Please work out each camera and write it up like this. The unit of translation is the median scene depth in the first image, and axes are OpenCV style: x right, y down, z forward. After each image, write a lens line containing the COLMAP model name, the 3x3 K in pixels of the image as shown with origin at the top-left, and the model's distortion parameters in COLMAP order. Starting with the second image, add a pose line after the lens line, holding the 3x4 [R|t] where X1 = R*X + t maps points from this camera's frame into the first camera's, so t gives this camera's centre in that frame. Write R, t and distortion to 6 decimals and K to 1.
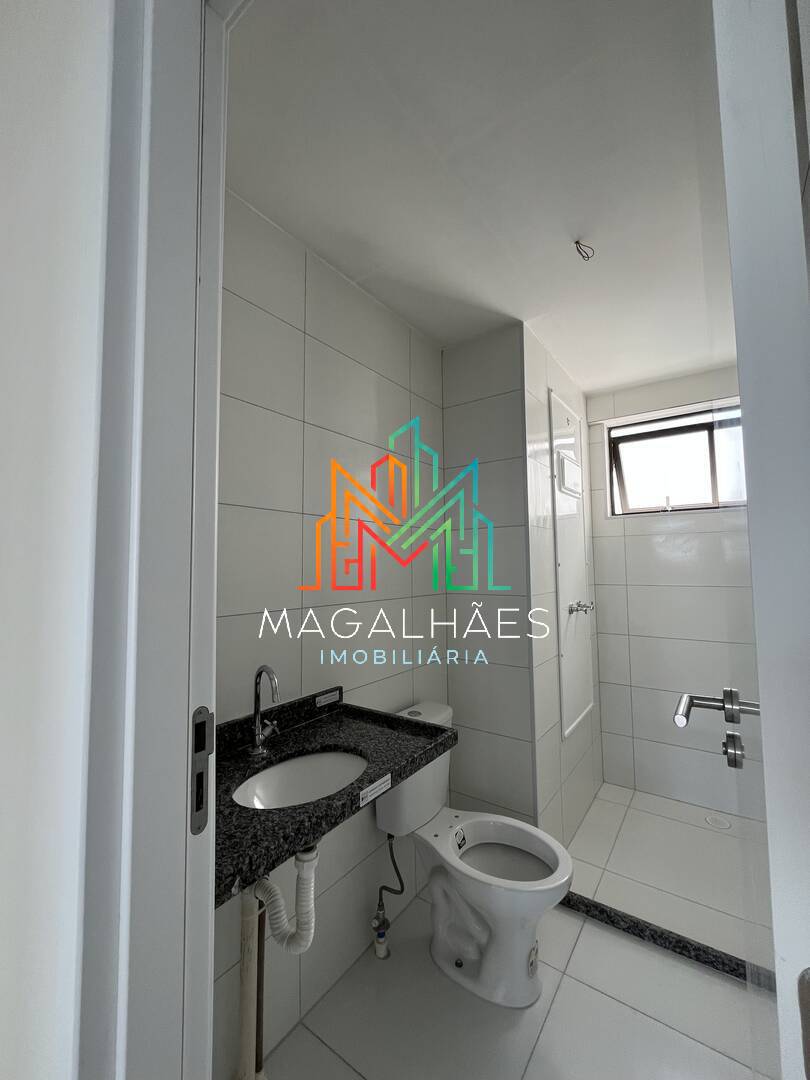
lens RADIAL K [[439.8, 0, 406.5], [0, 439.8, 536.2], [0, 0, 1]] dist [0.000258, -0.000416]
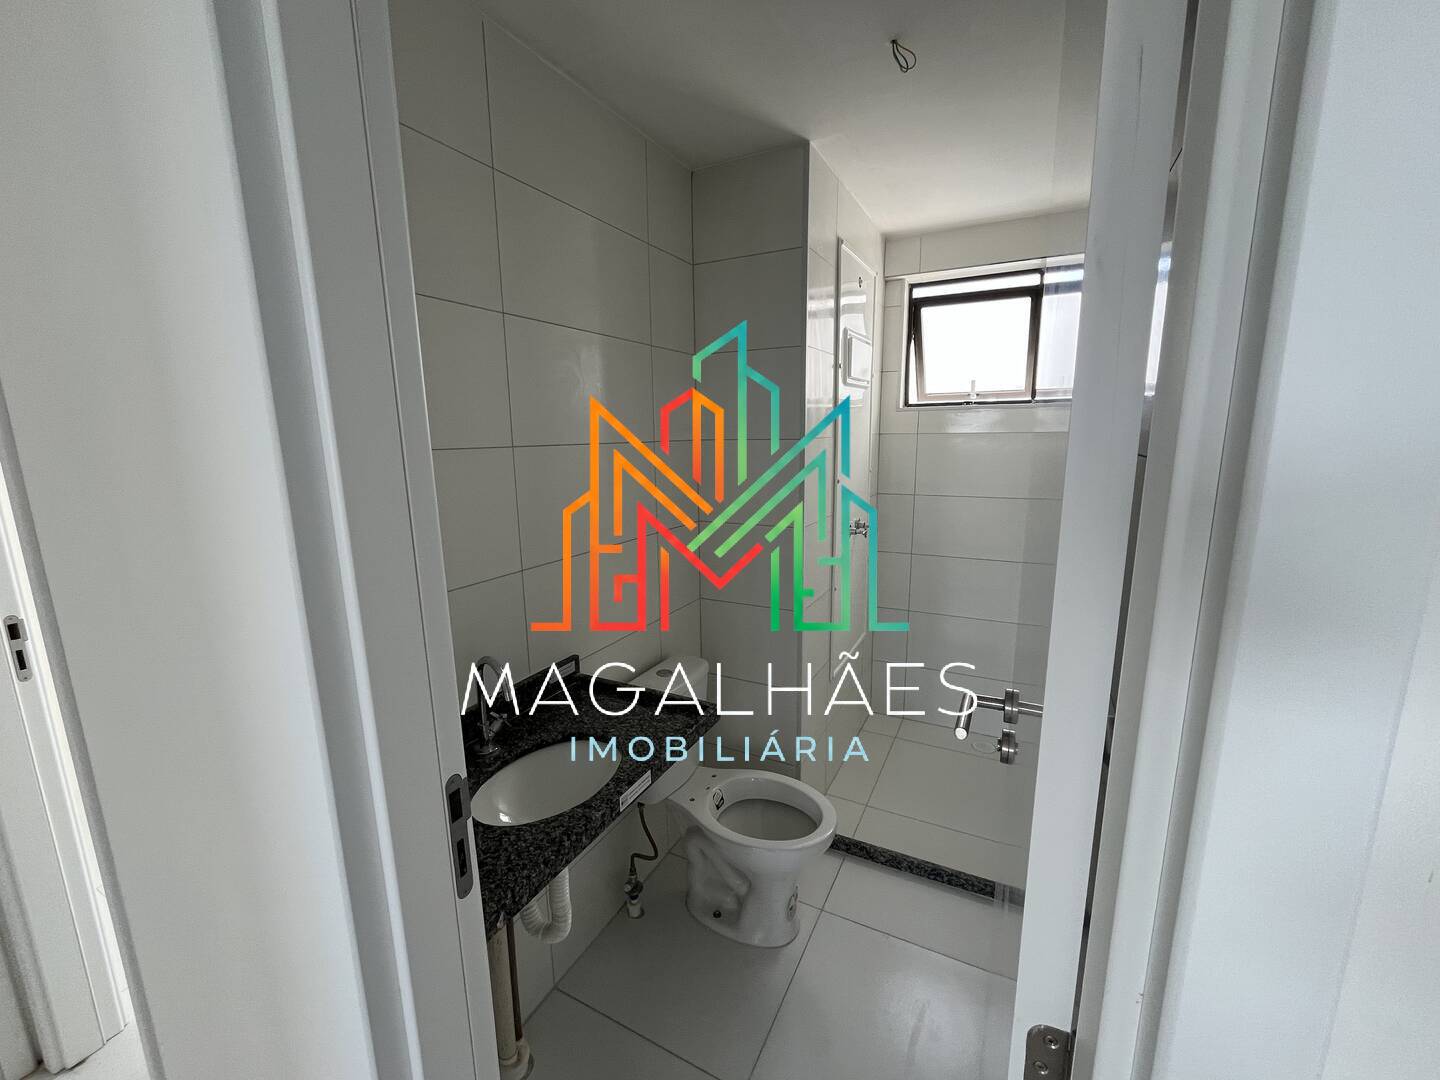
lens RADIAL K [[586.4, 0, 712.7], [0, 586.4, 538.0], [0, 0, 1]] dist [0.000258, -0.000416]
pose [[0.990604, -0.028943, 0.133661, -0.037357], [-0.004828, 0.969339, 0.245678, -0.140240], [-0.136674, -0.244015, 0.960092, -0.030761]]
